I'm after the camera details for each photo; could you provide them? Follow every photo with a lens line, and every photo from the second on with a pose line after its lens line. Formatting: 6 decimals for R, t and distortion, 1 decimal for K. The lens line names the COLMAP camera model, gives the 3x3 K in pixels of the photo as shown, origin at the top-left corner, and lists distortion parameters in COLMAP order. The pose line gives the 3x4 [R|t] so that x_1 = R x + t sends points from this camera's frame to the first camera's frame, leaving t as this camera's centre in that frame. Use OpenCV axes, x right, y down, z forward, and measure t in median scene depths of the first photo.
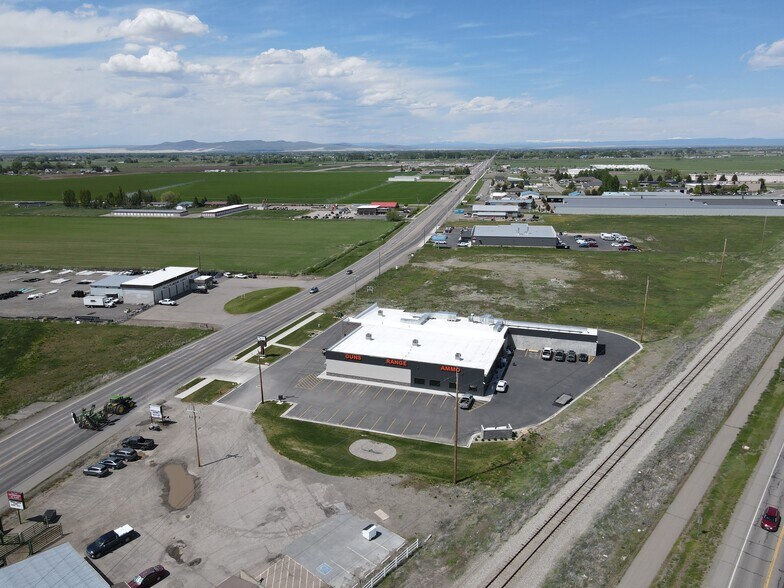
lens RADIAL K [[573.8, 0, 390.4], [0, 573.8, 294.5], [0, 0, 1]] dist [0.007569, 0.014415]
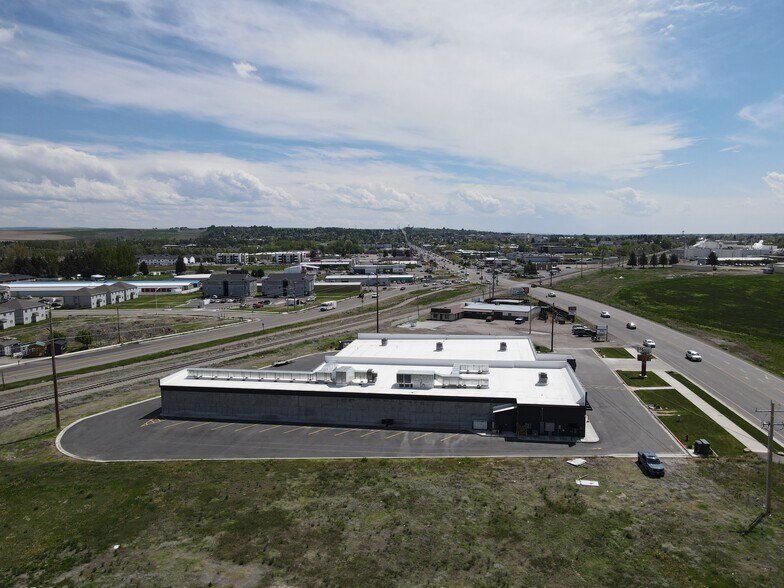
lens RADIAL K [[574.2, 0, 391.8], [0, 574.2, 278.9], [0, 0, 1]] dist [0.013630, 0.008247]
pose [[-0.984030, 0.031639, -0.175166, 0.174075], [-0.025585, 0.948717, 0.315090, -0.181544], [0.176152, 0.314540, -0.932757, 1.202525]]
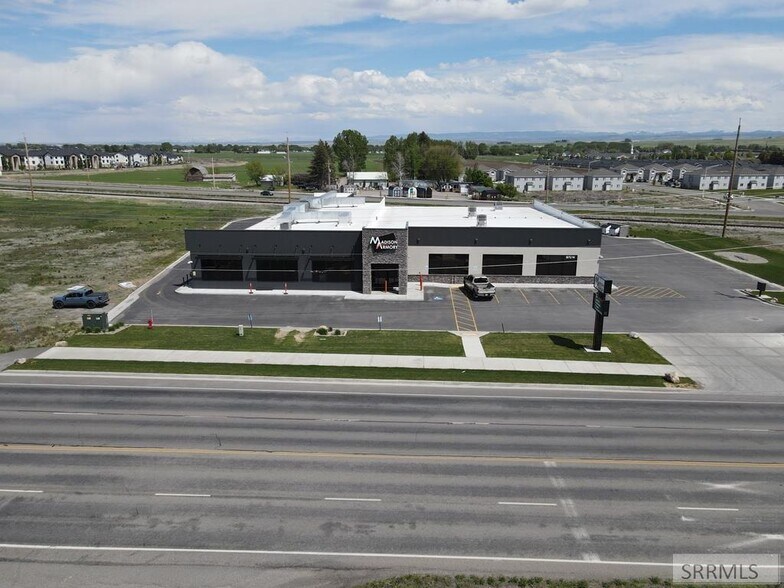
lens RADIAL K [[573.8, 0, 390.4], [0, 573.8, 294.5], [0, 0, 1]] dist [0.007569, 0.014415]
pose [[-0.295932, -0.228699, 0.927427, -0.341491], [0.236005, 0.923309, 0.302990, -0.023507], [-0.925595, 0.308542, -0.219262, 0.862305]]
